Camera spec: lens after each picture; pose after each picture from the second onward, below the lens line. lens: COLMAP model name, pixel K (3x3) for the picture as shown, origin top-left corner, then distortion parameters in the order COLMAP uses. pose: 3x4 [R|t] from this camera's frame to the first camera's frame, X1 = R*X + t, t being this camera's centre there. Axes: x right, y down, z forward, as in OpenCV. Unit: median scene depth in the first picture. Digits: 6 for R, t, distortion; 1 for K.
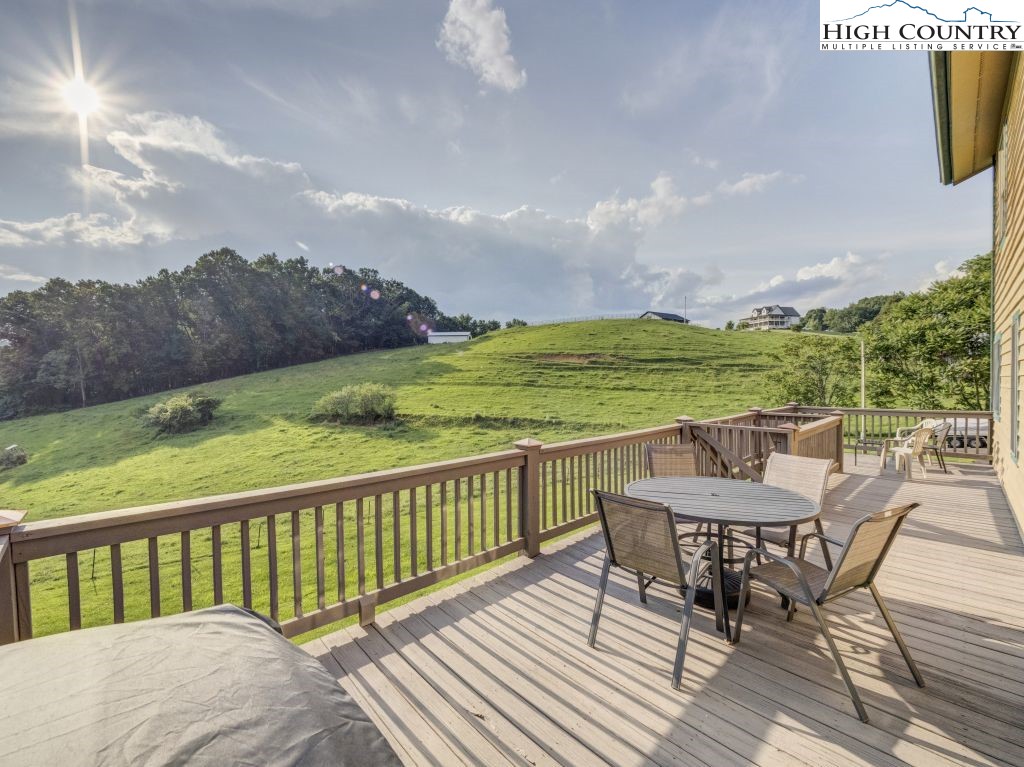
lens RADIAL K [[427.7, 0, 503.5], [0, 427.7, 398.6], [0, 0, 1]] dist [0.000083, -0.001475]
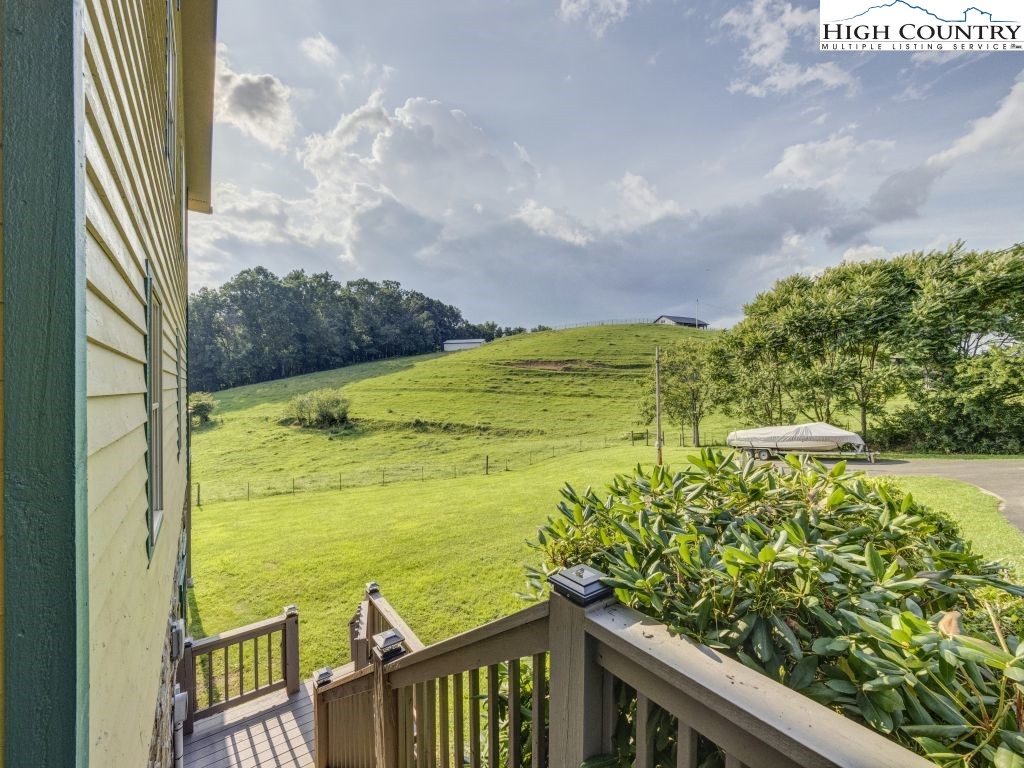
lens RADIAL K [[427.7, 0, 519.4], [0, 427.7, 391.6], [0, 0, 1]] dist [0.000083, -0.001475]
pose [[0.992620, 0.002197, -0.121250, 0.161748], [-0.005781, 0.999557, -0.029210, -0.000896], [0.121132, 0.029696, 0.992192, -0.004105]]
